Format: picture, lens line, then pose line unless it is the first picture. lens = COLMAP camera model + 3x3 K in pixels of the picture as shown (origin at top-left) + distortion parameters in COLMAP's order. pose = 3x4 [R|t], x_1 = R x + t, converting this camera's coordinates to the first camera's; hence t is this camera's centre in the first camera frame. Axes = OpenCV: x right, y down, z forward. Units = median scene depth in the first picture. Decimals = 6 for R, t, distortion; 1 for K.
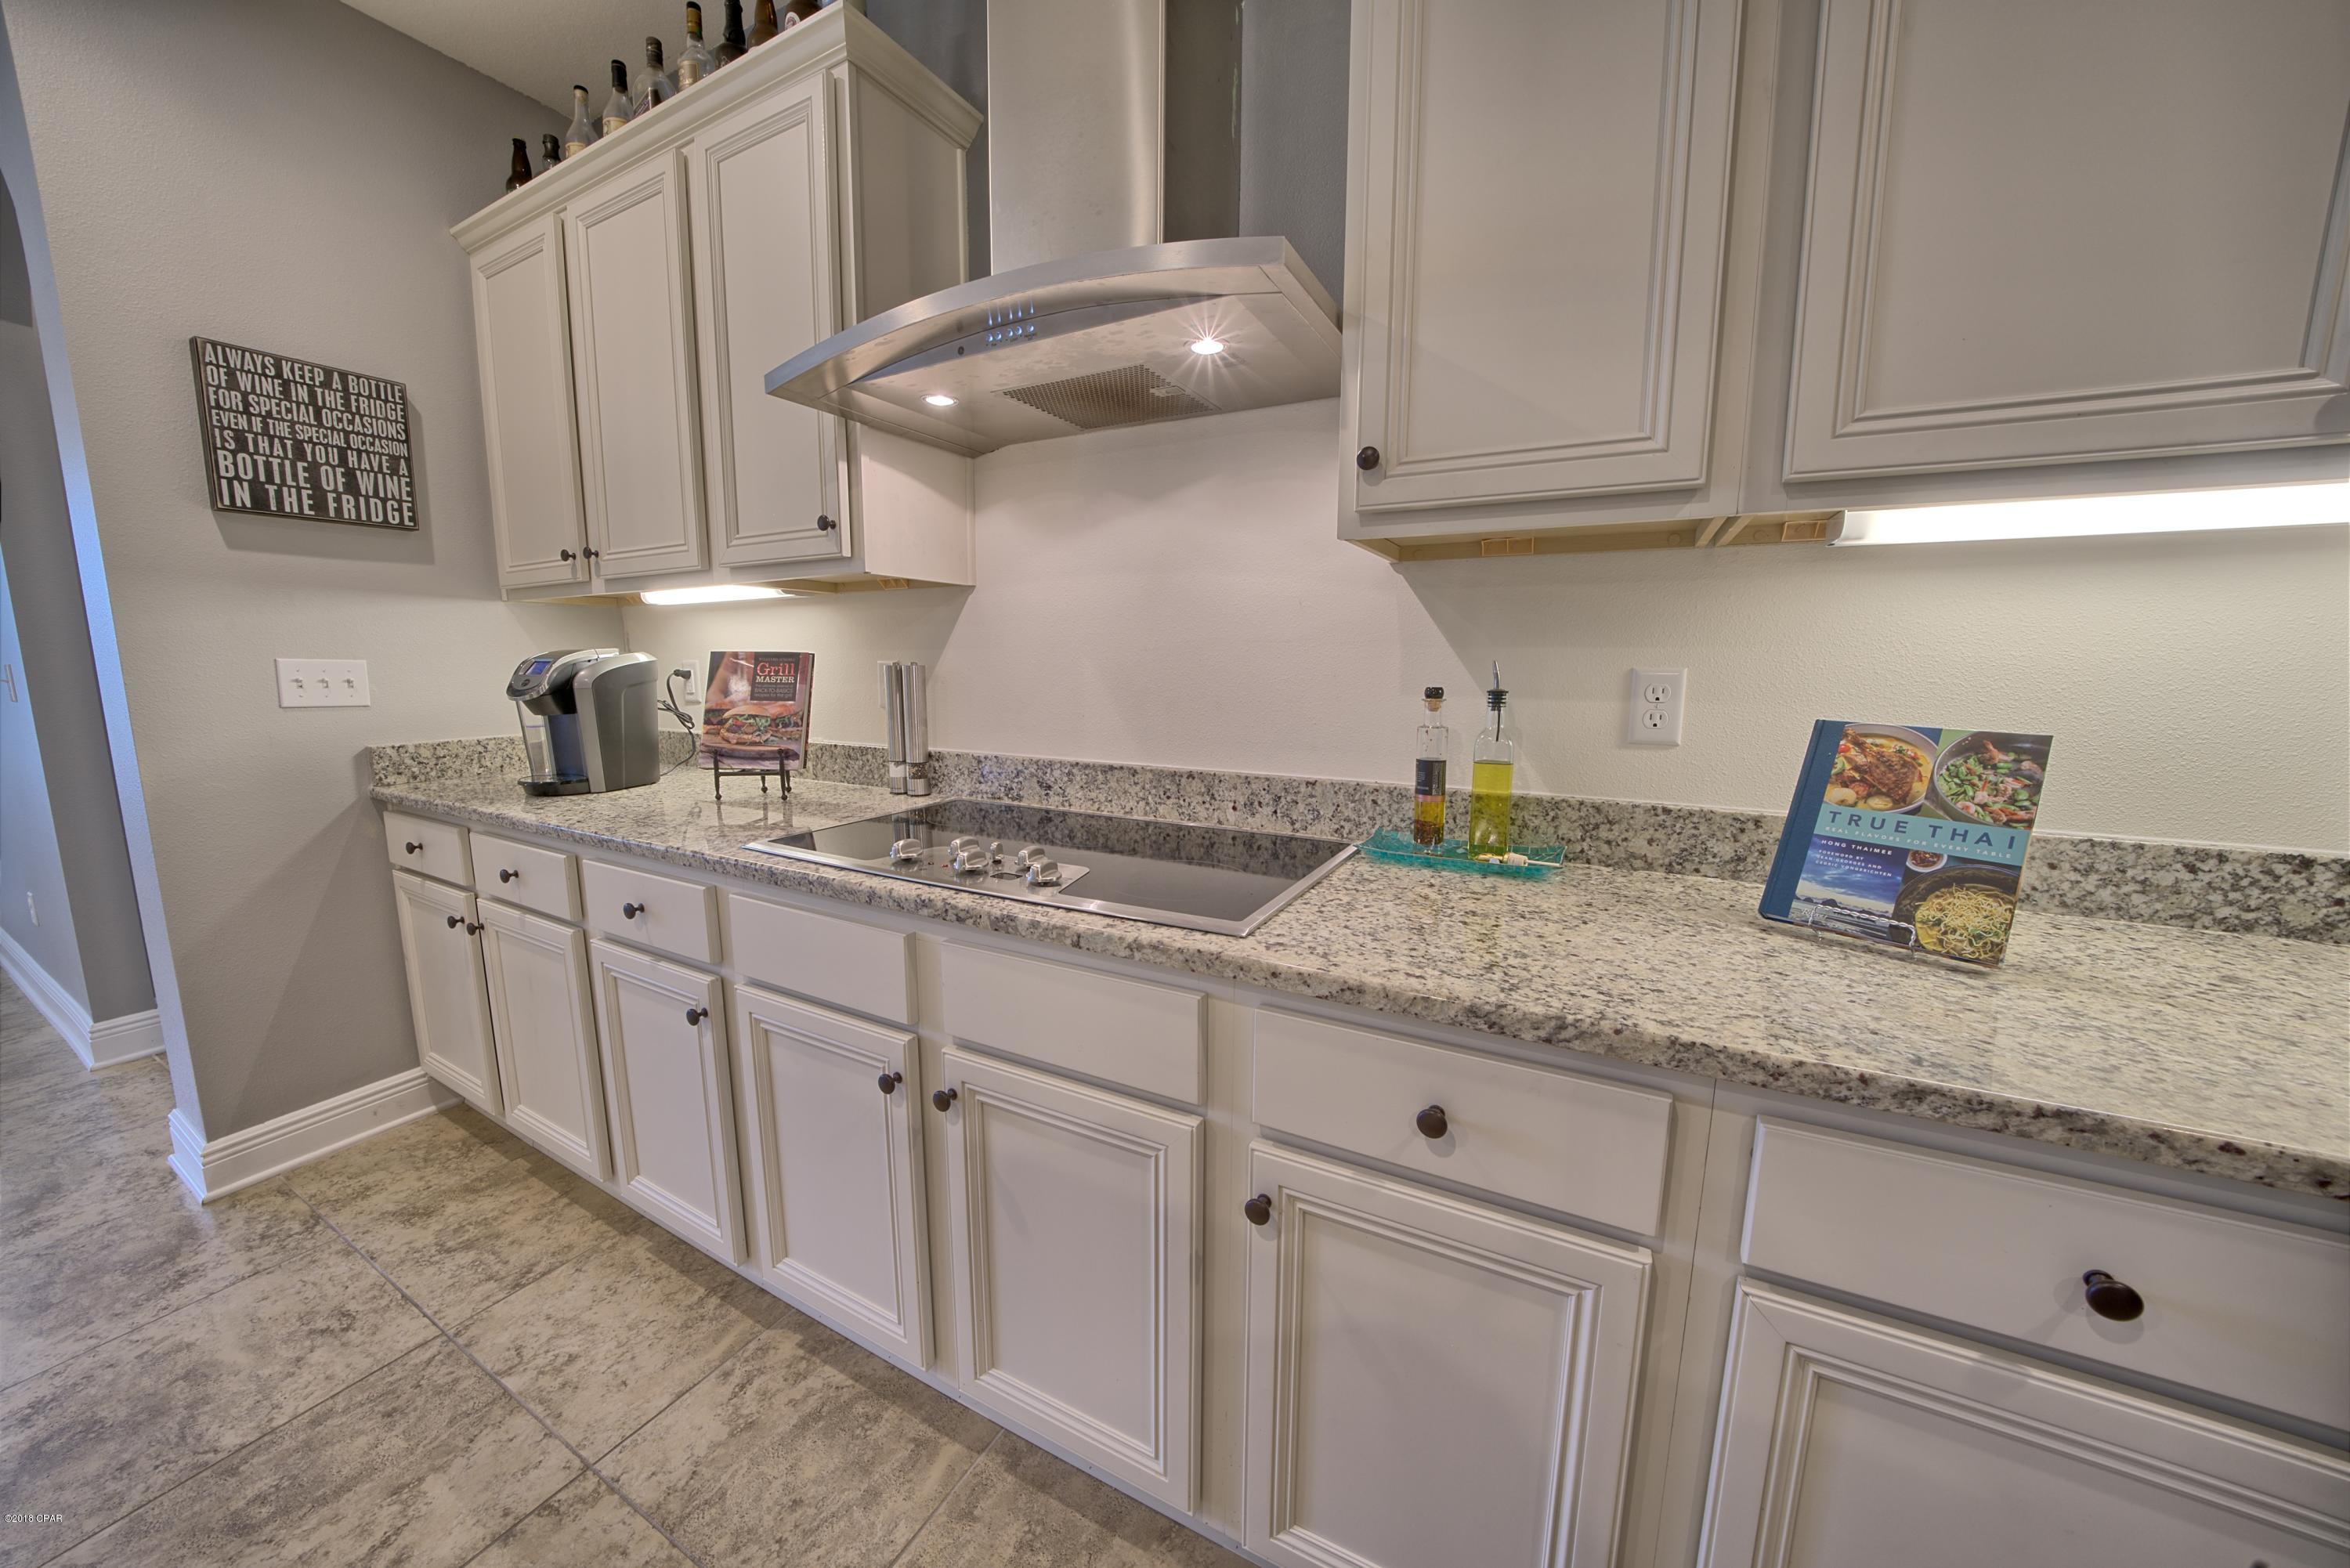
lens RADIAL K [[813.9, 0, 1153.9], [0, 813.9, 775.8], [0, 0, 1]] dist [-0.022379, 0.002141]
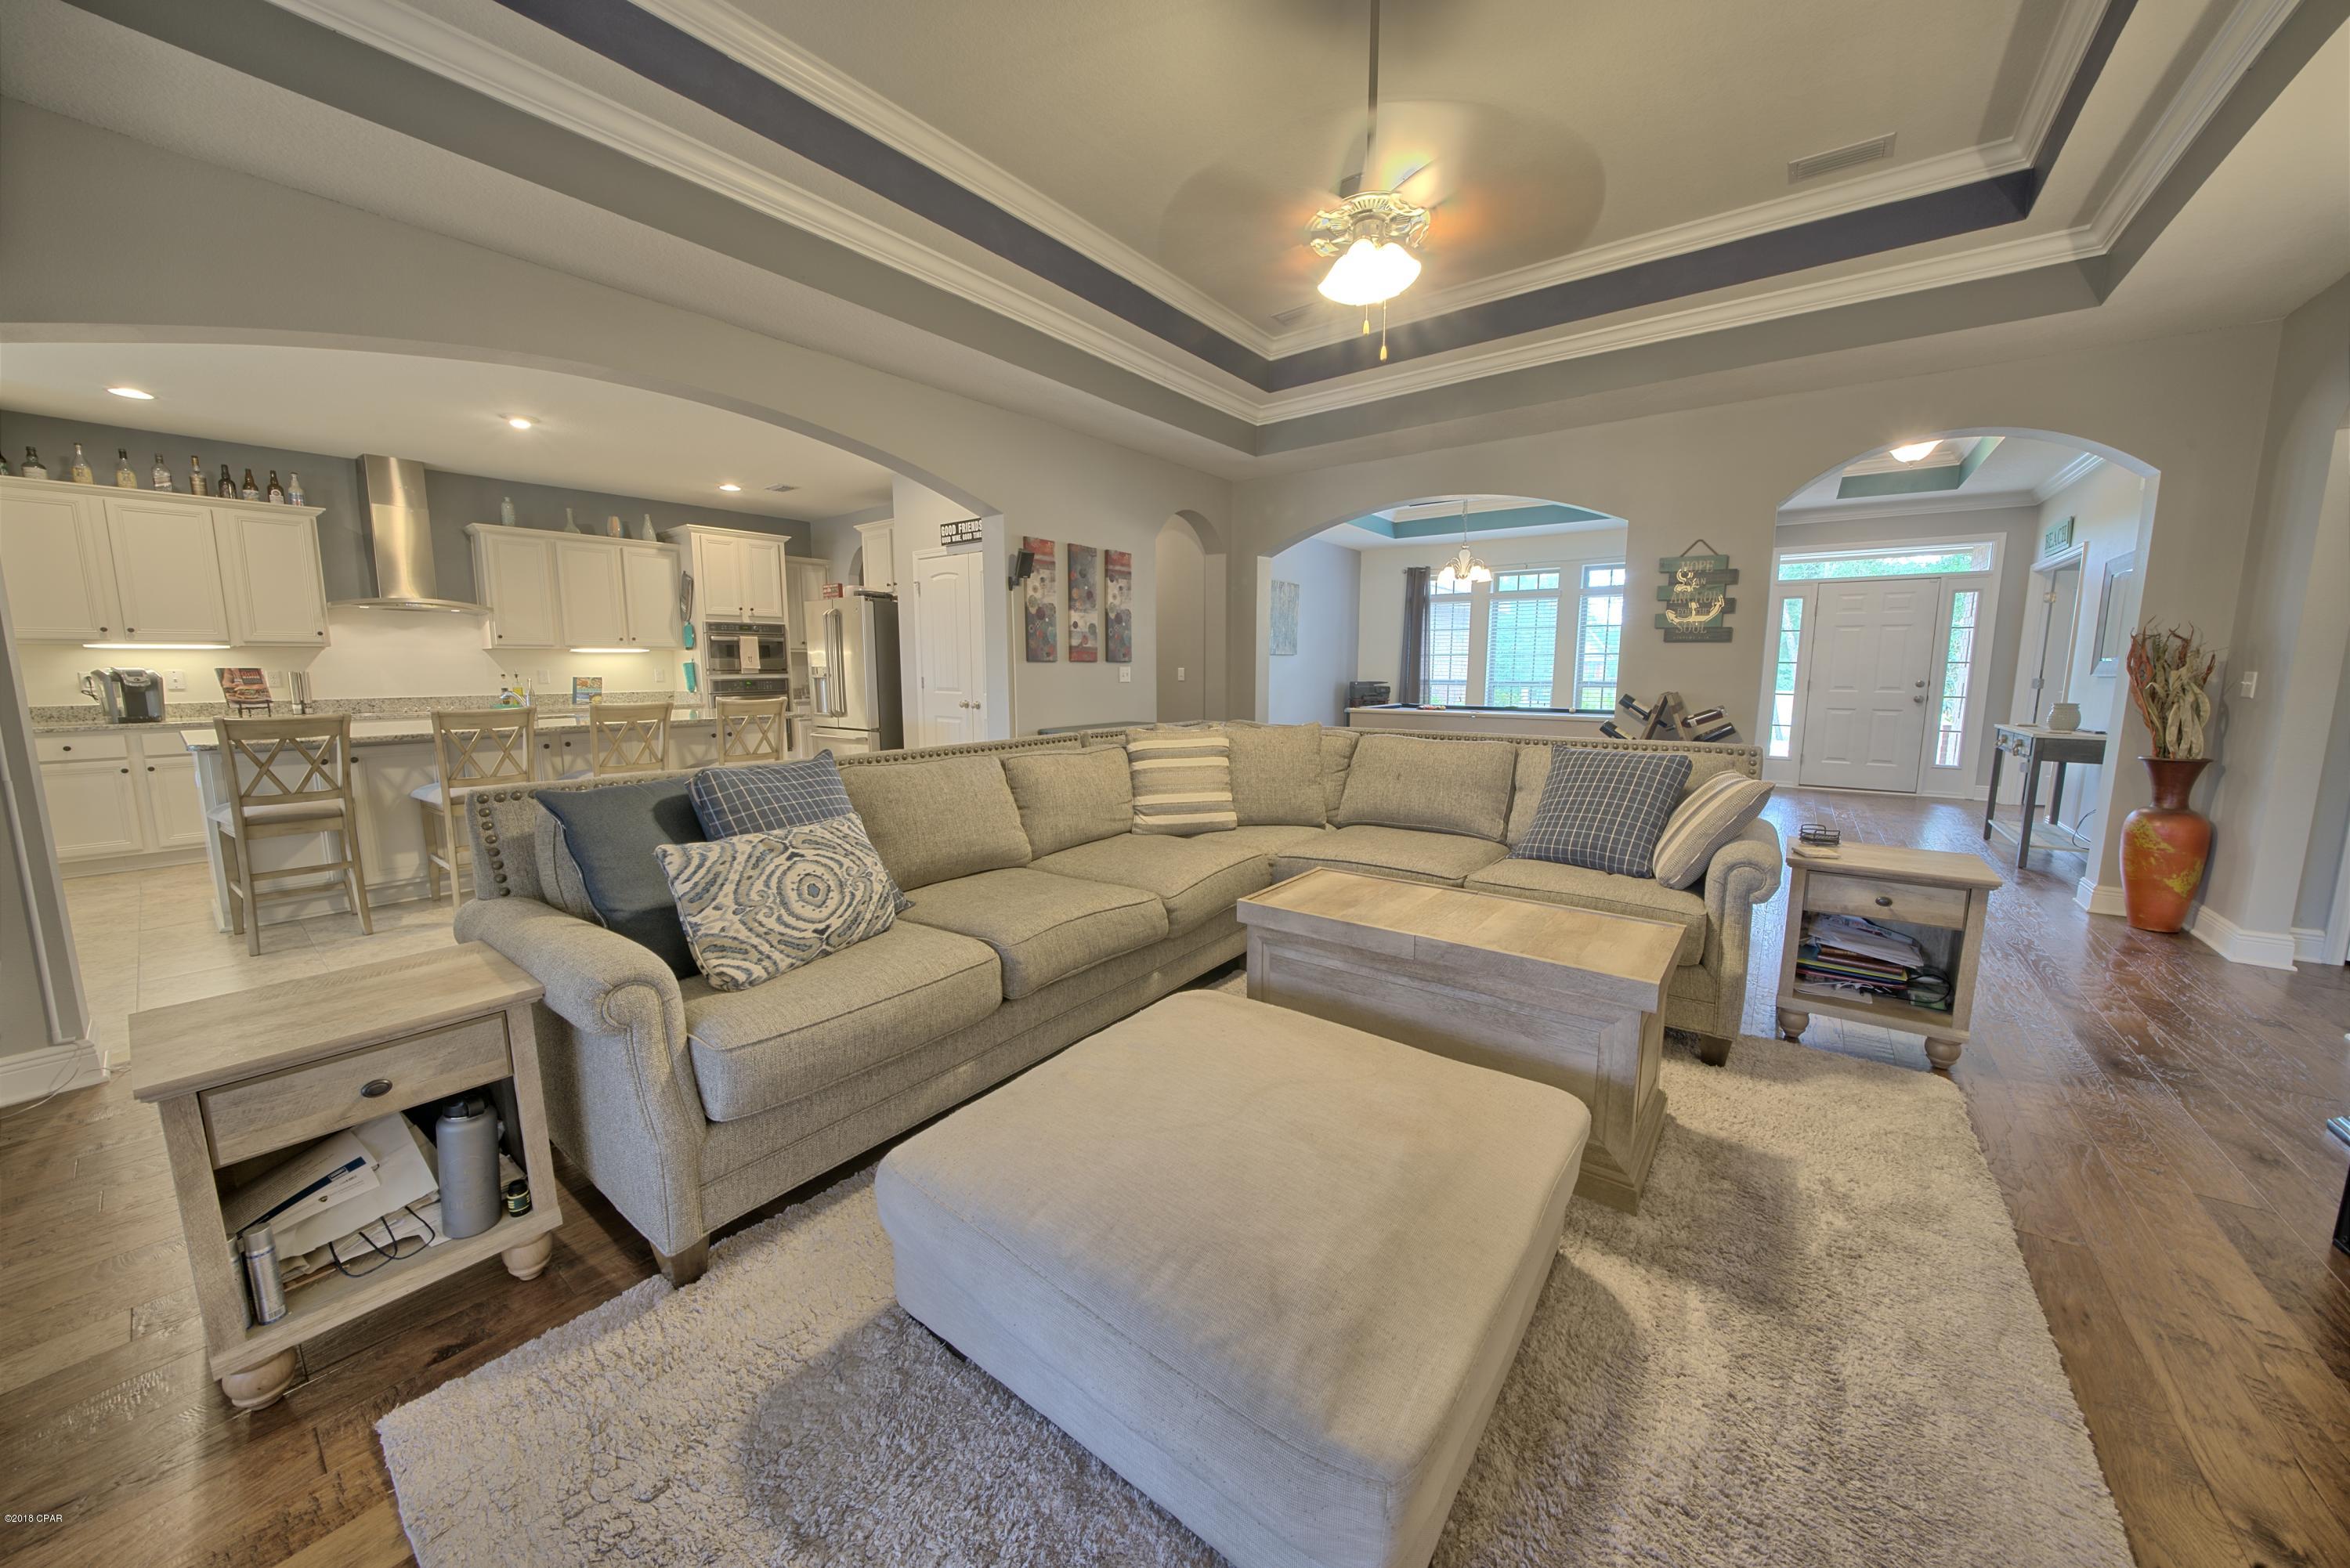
lens RADIAL K [[813.9, 0, 1173.4], [0, 813.9, 770.9], [0, 0, 1]] dist [-0.022379, 0.002141]
pose [[0.152123, -0.123662, 0.980595, -3.087859], [0.146392, 0.984018, 0.101383, 0.455849], [-0.977460, 0.128129, 0.167795, -2.988338]]
